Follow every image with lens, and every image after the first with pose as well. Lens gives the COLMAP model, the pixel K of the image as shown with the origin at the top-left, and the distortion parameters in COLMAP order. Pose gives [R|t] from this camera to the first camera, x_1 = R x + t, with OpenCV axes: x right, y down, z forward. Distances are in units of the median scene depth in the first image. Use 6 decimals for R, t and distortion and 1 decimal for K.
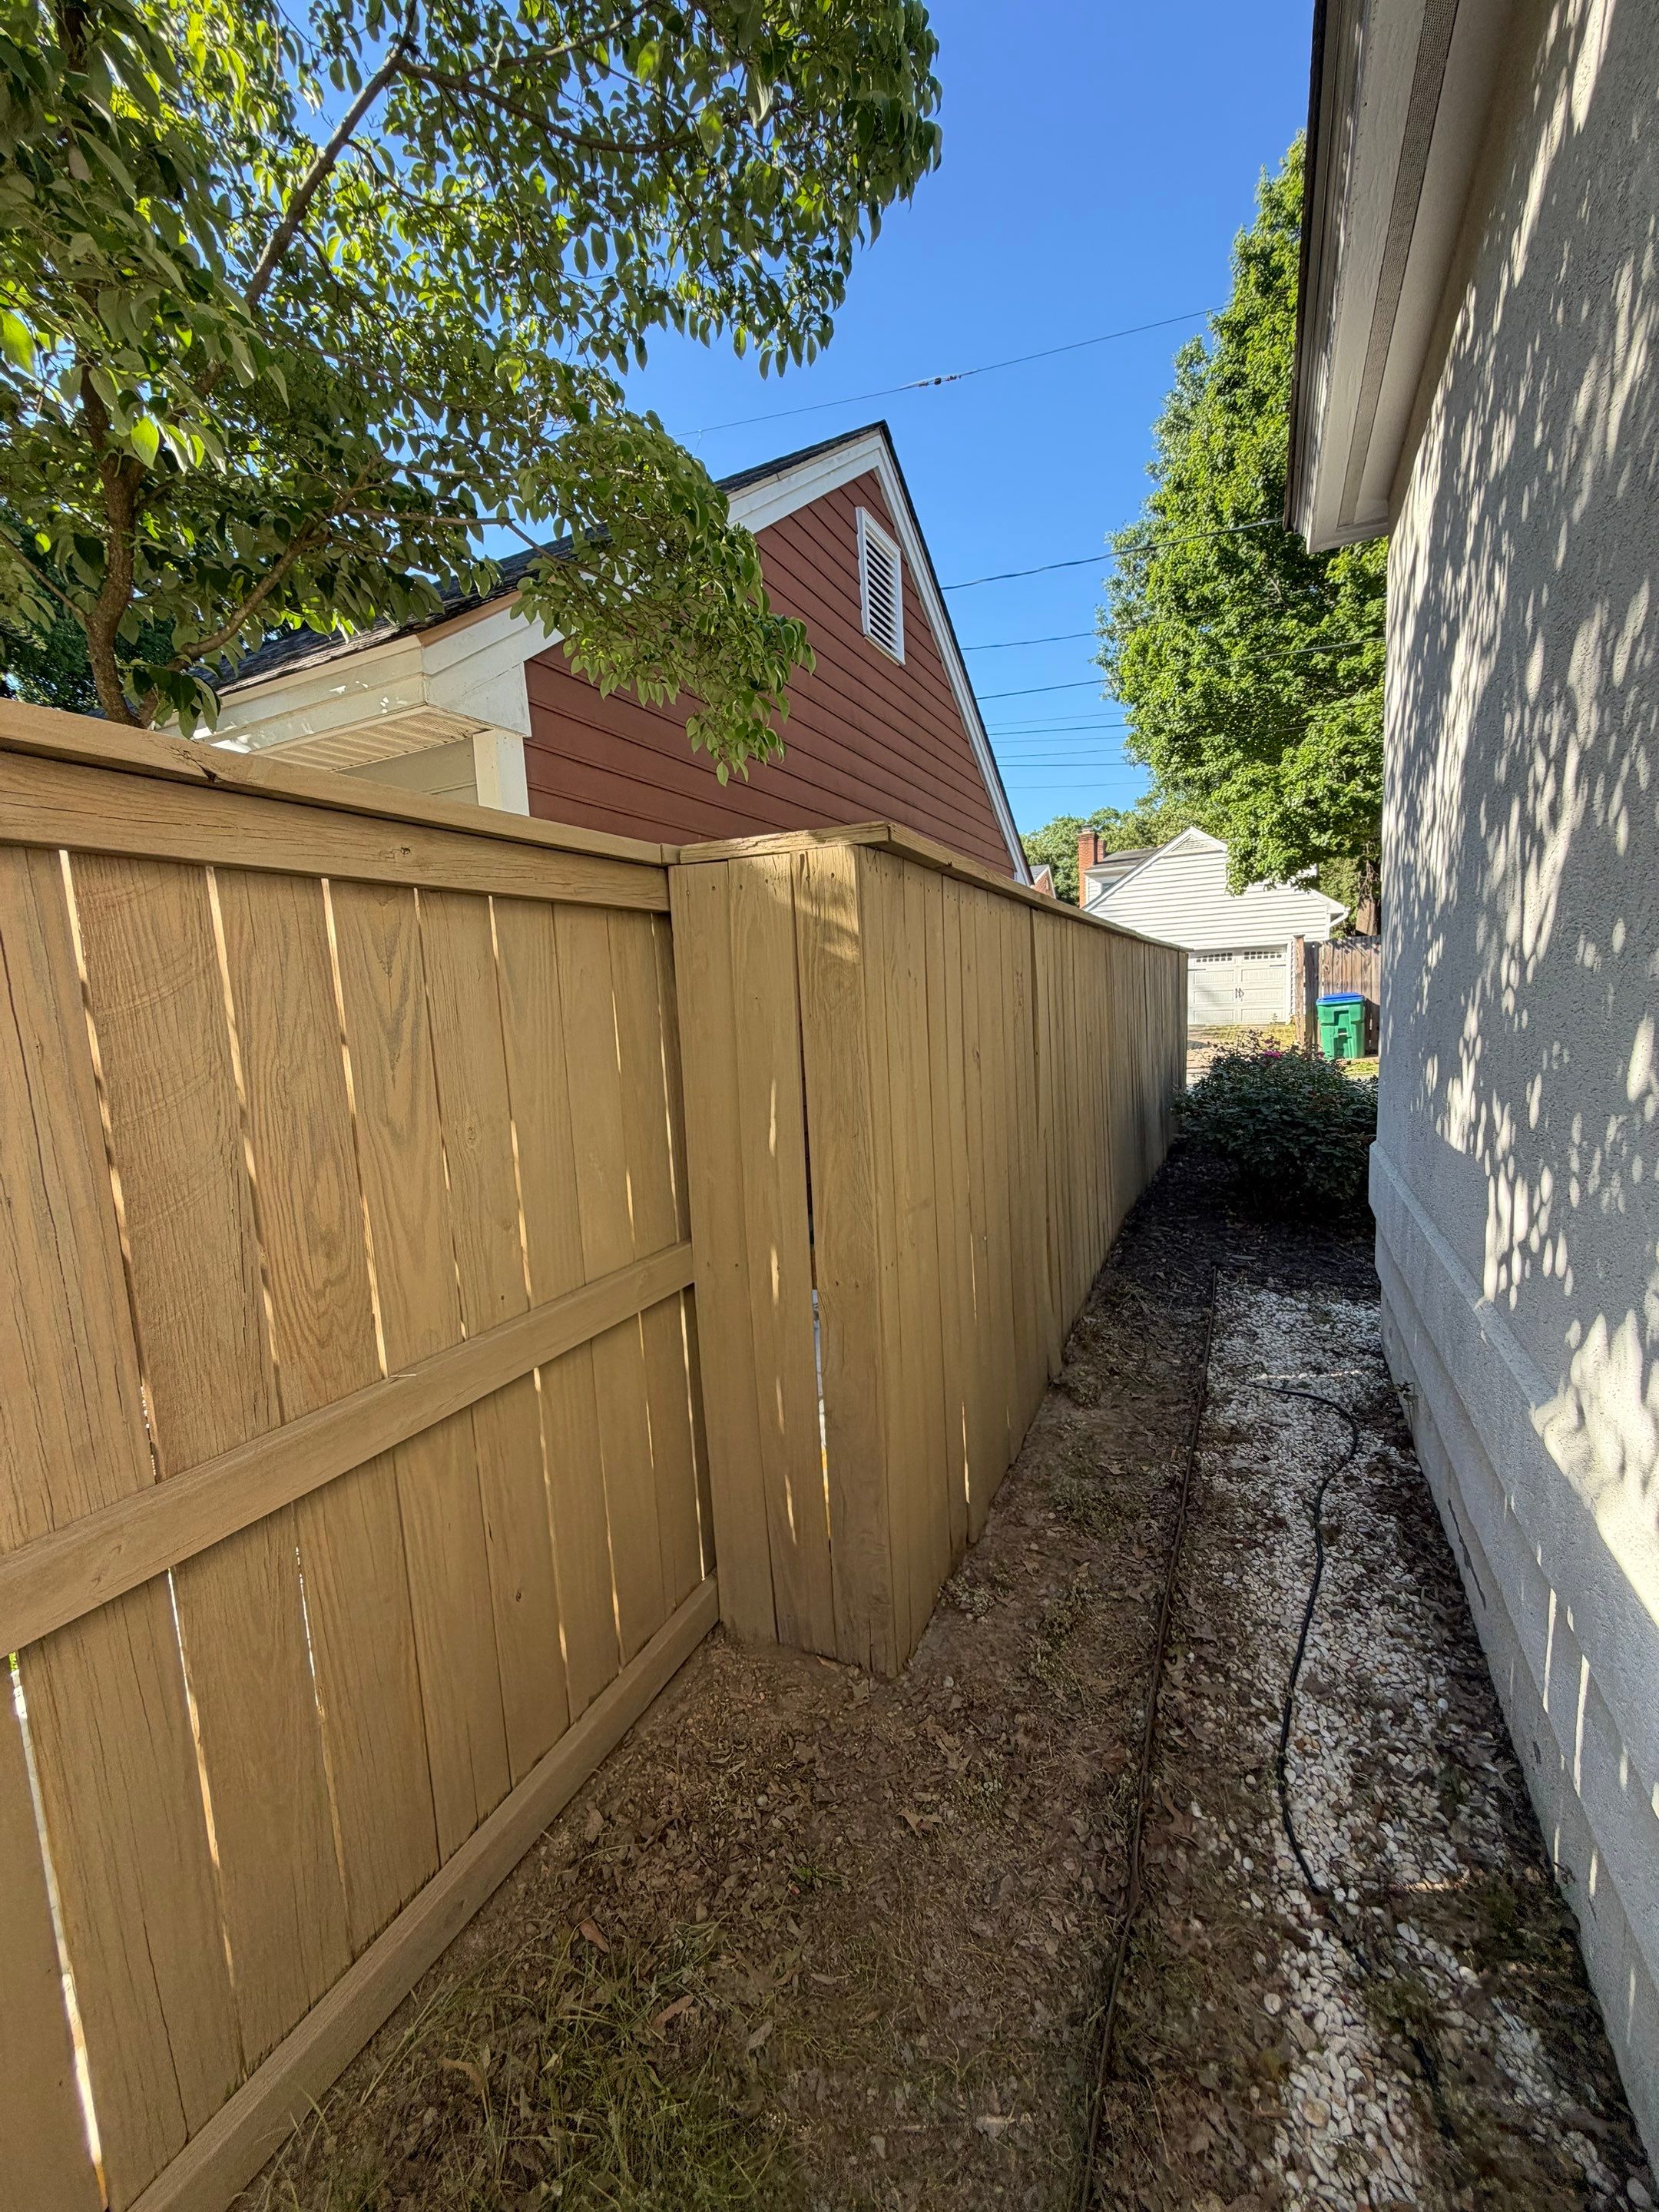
lens RADIAL K [[883.0, 0, 827.2], [0, 883.0, 1092.8], [0, 0, 1]] dist [0.003322, -0.000544]
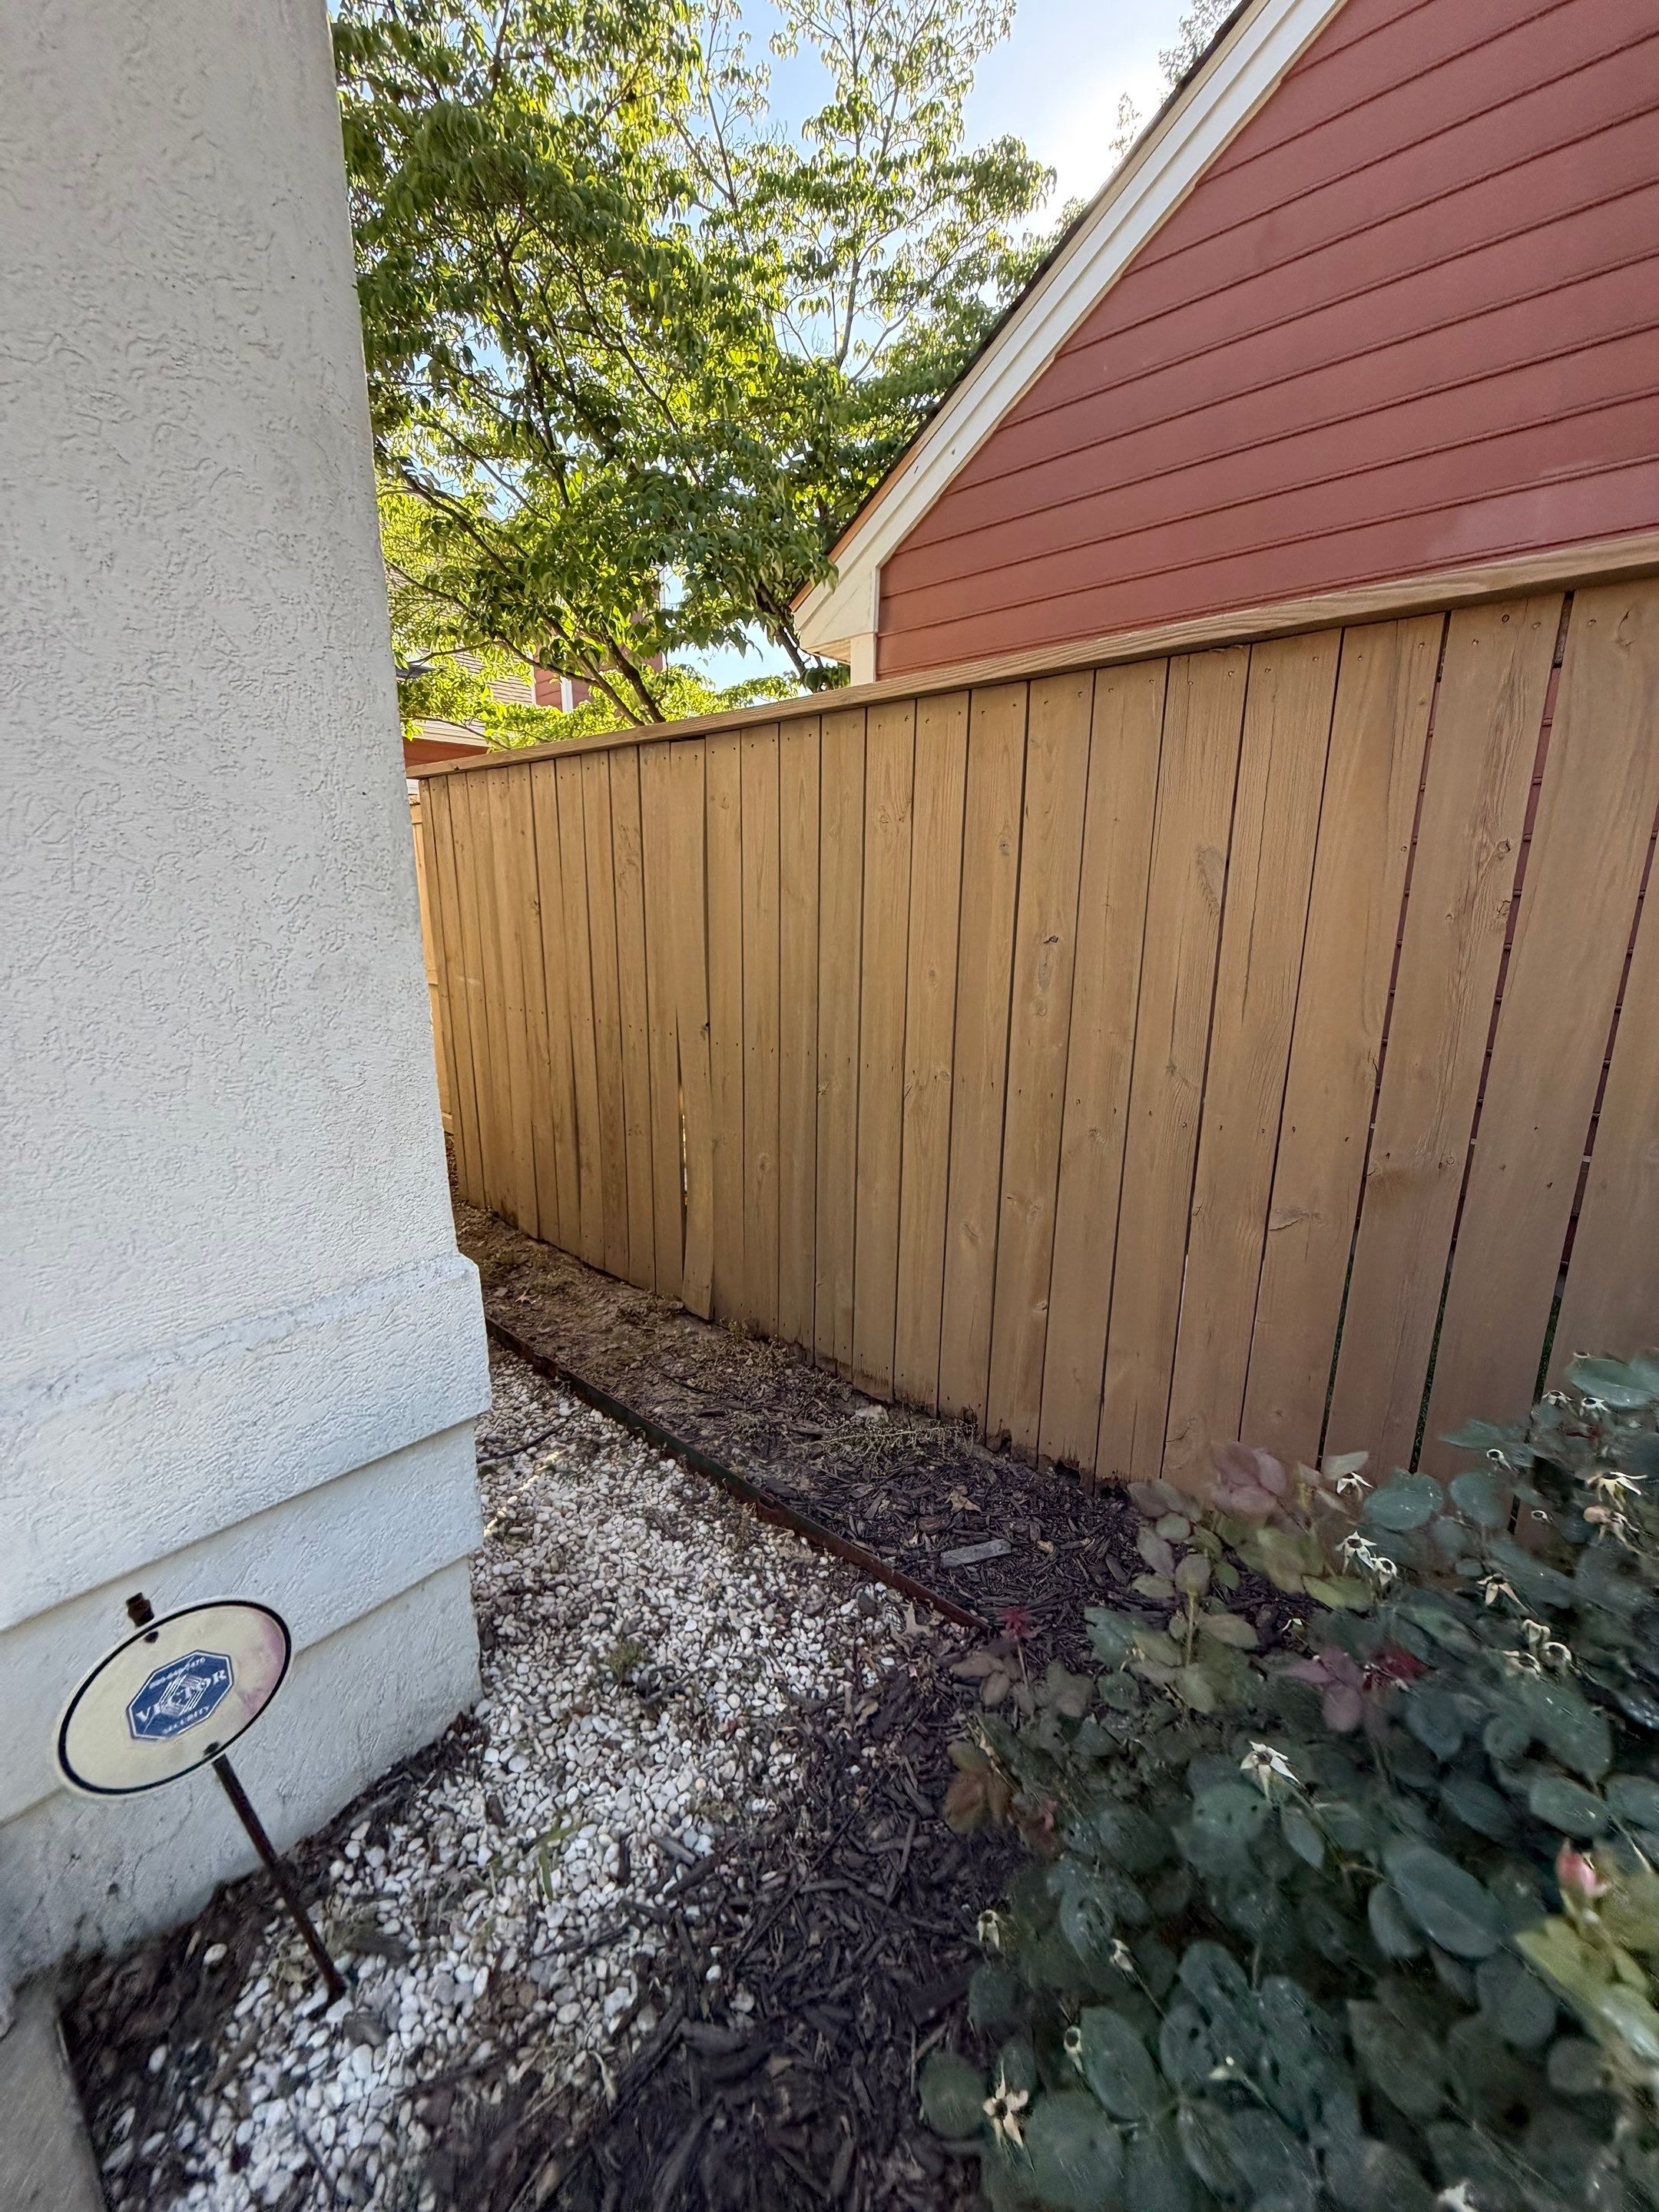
lens RADIAL K [[883.0, 0, 827.2], [0, 883.0, 1092.8], [0, 0, 1]] dist [0.003322, -0.000544]
pose [[-0.269227, 0.258069, -0.927856, 0.867884], [-0.101855, 0.950396, 0.293892, -0.126086], [0.957676, 0.173630, -0.229586, 1.164904]]
